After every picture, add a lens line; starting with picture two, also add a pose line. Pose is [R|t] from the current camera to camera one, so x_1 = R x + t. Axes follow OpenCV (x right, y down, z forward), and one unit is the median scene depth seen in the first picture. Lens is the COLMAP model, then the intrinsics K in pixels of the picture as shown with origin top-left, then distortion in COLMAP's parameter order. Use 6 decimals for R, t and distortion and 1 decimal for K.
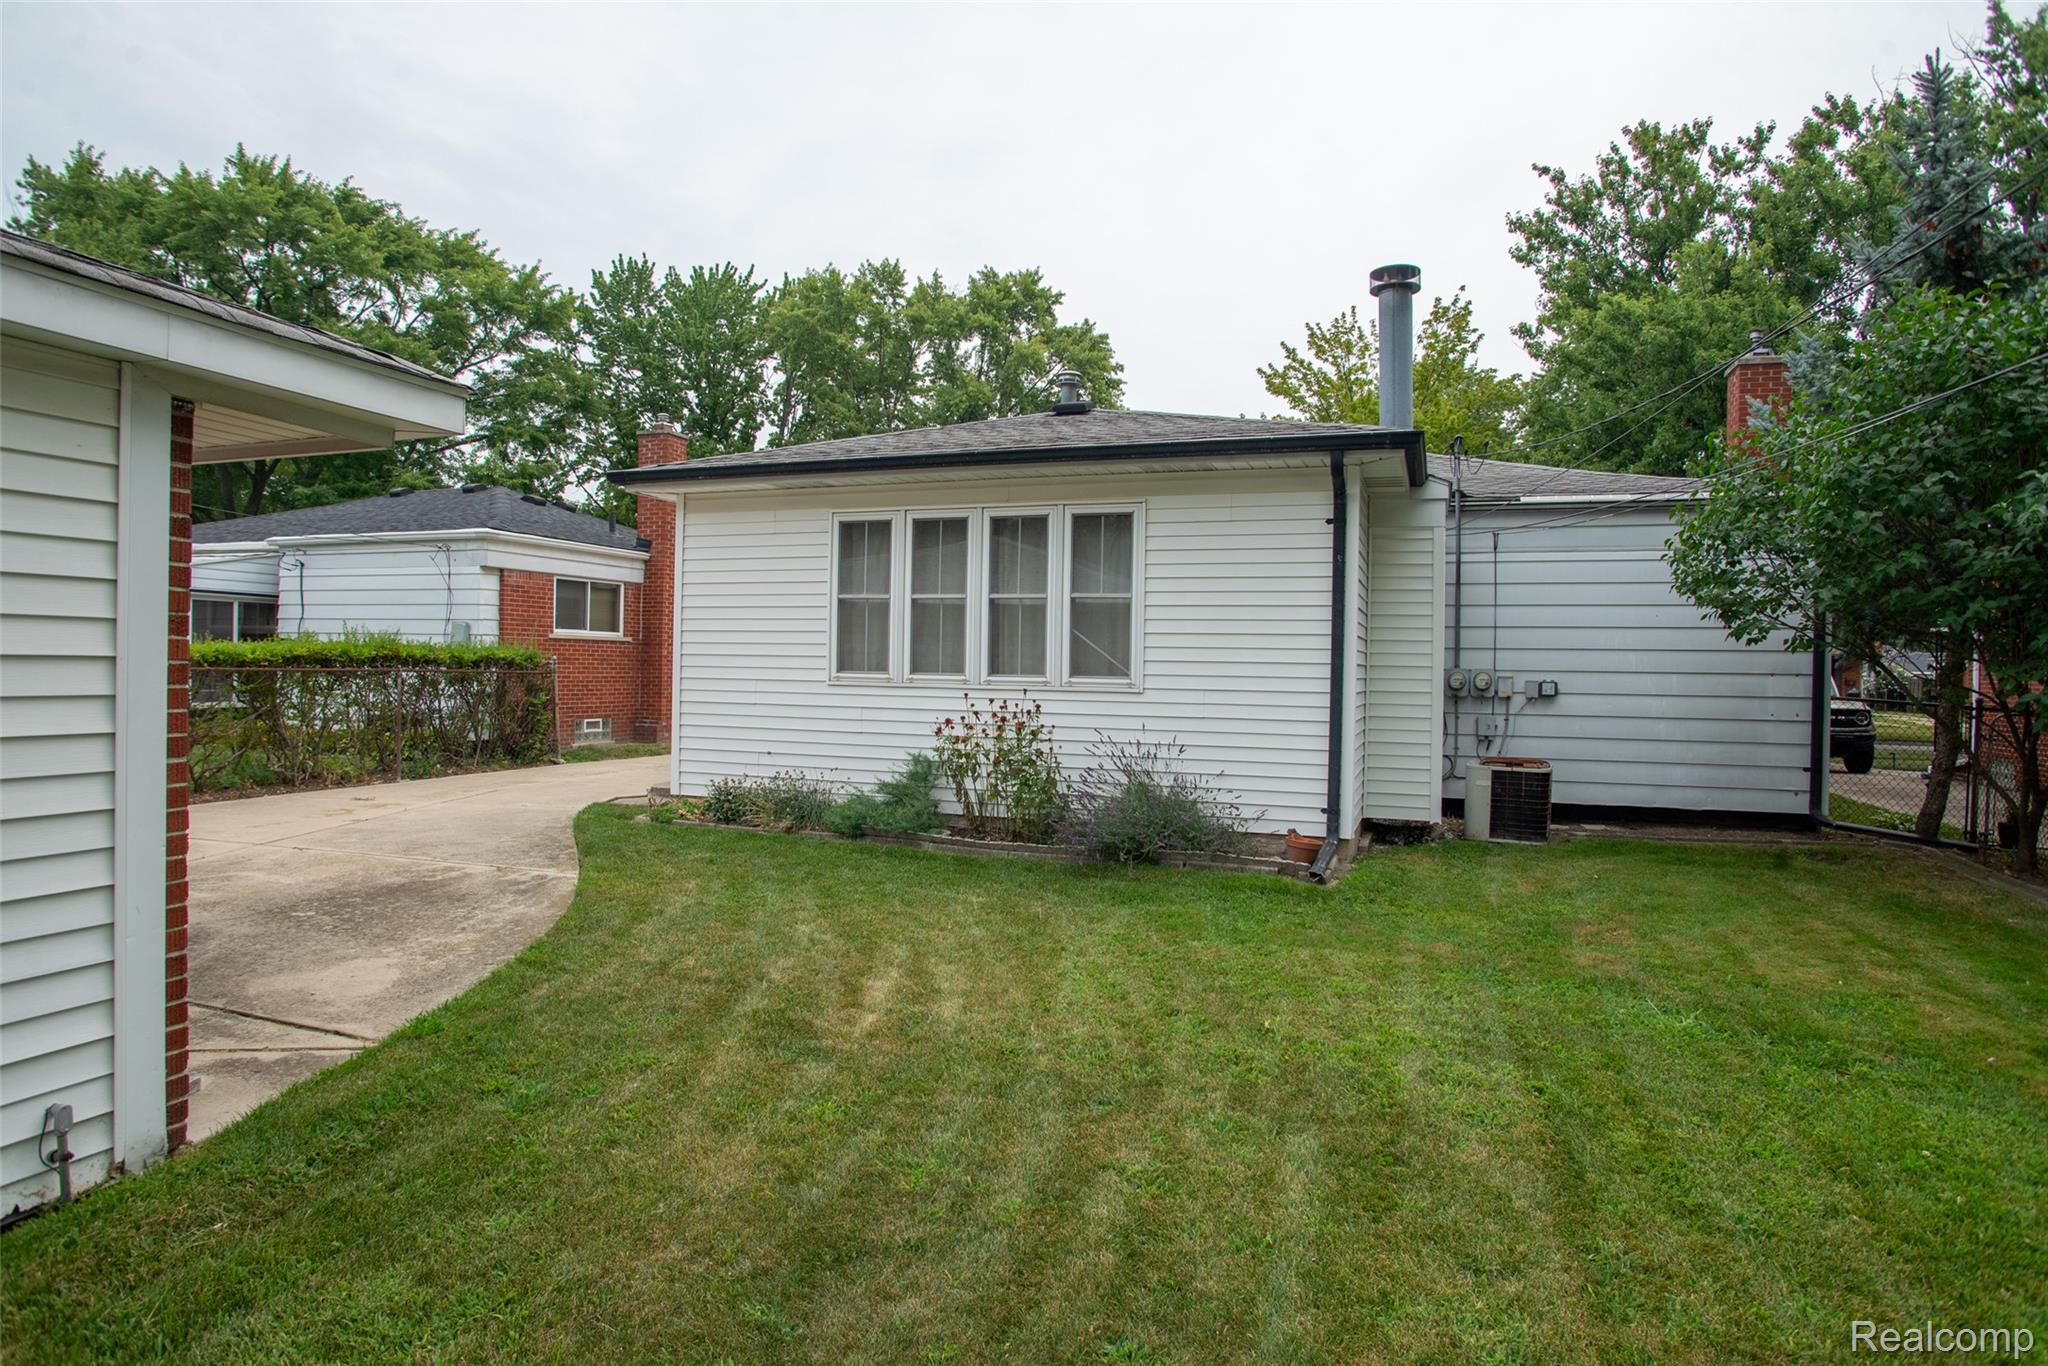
lens RADIAL K [[1165.9, 0, 1008.6], [0, 1165.9, 678.7], [0, 0, 1]] dist [-0.078830, 0.050115]
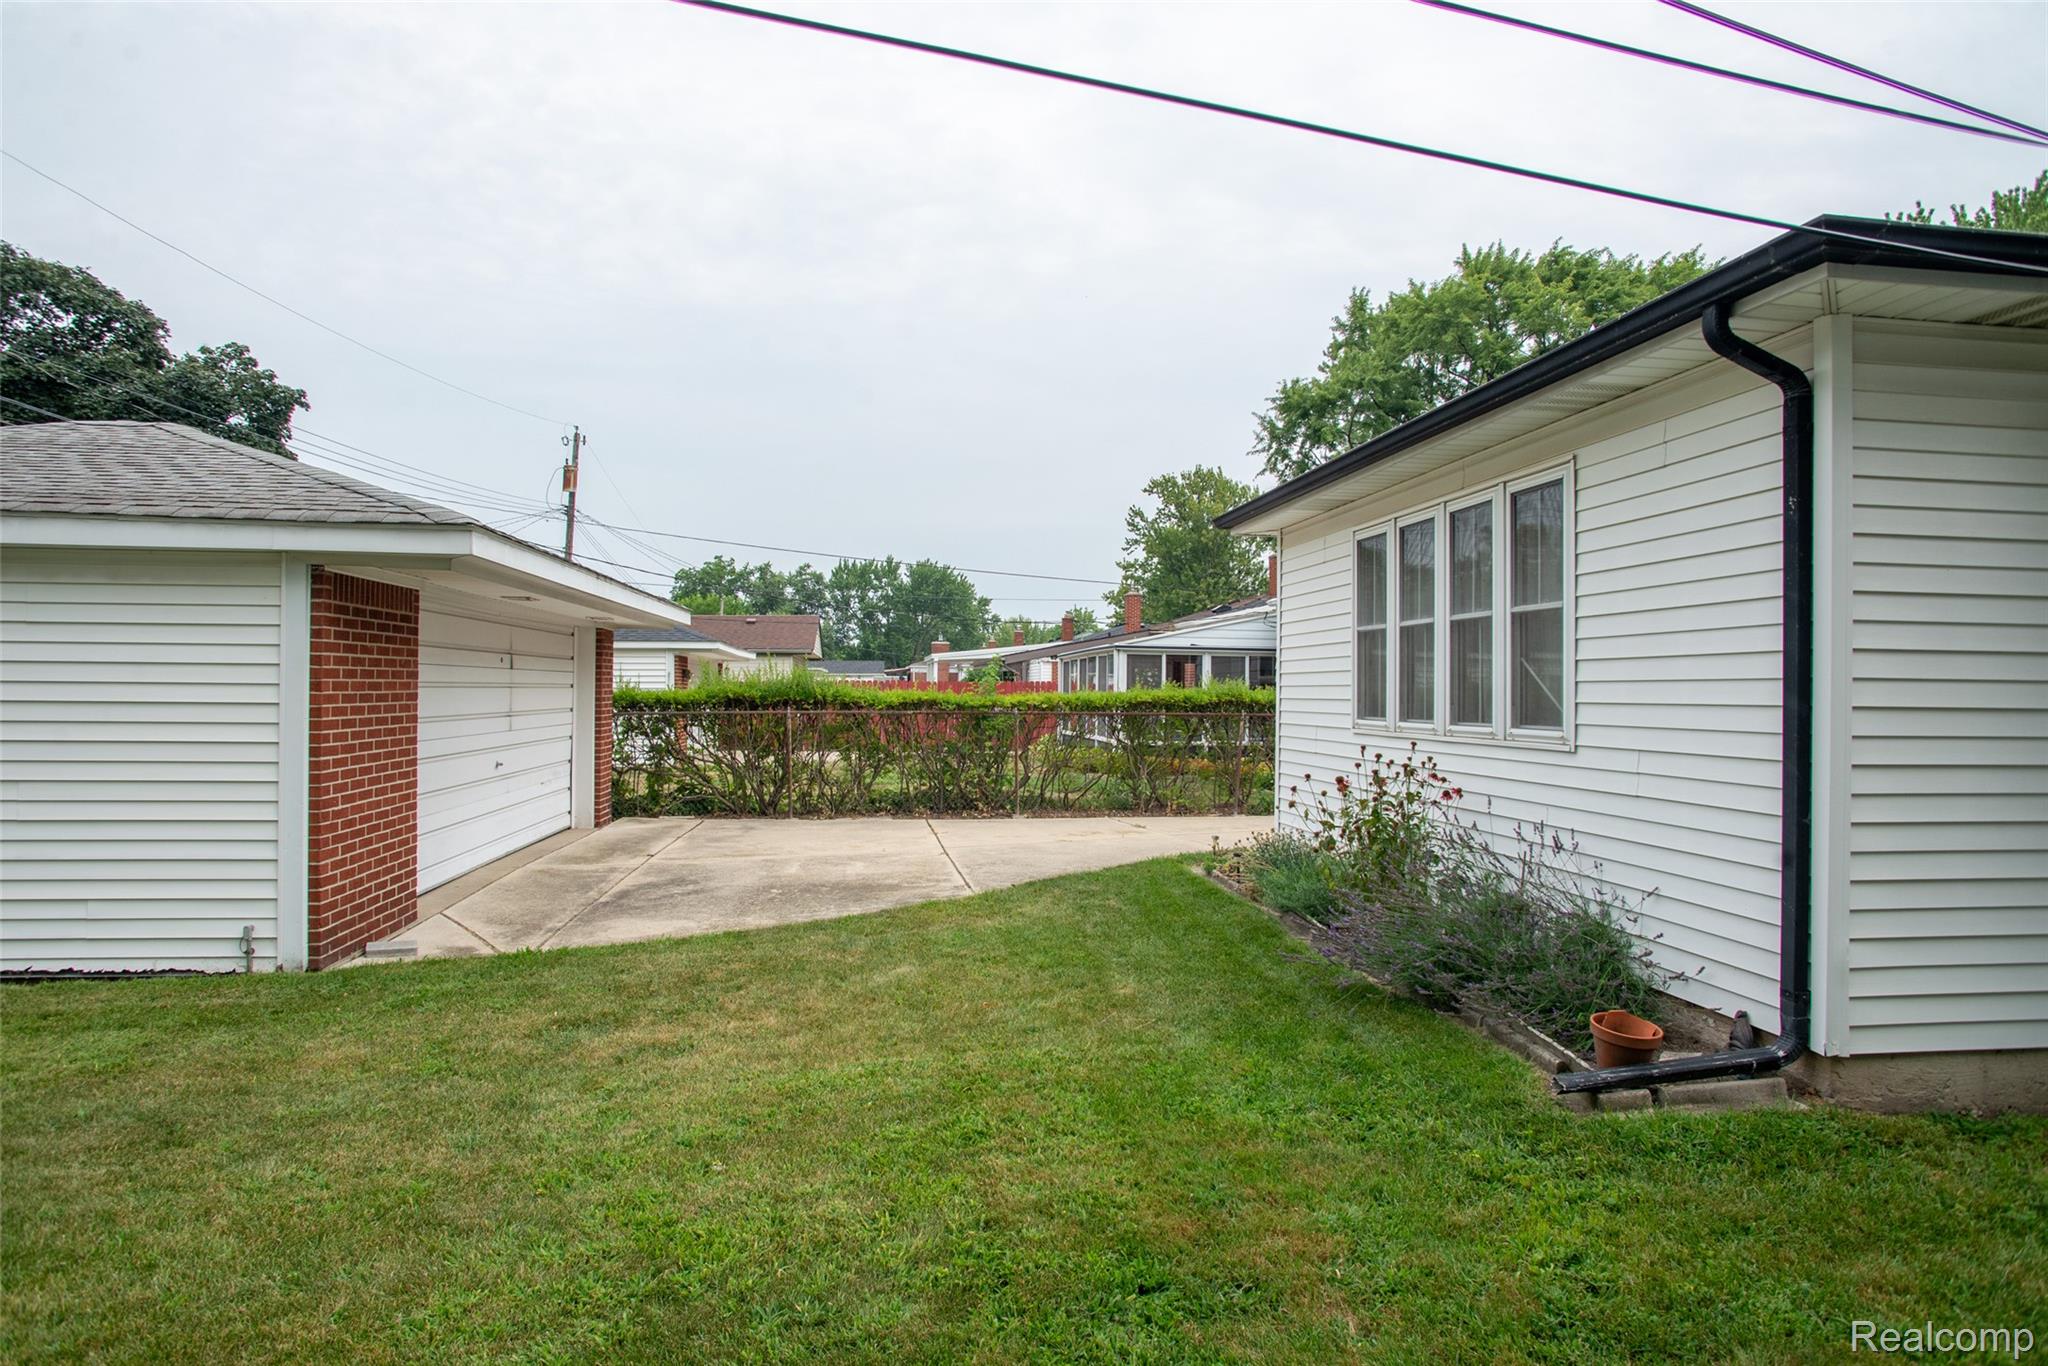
lens RADIAL K [[1165.9, 0, 1008.6], [0, 1165.9, 678.7], [0, 0, 1]] dist [-0.078830, 0.050115]
pose [[0.460997, -0.022604, -0.887114, 0.501212], [-0.011695, 0.999434, -0.031544, -0.004865], [0.887325, 0.024917, 0.460472, 0.397431]]
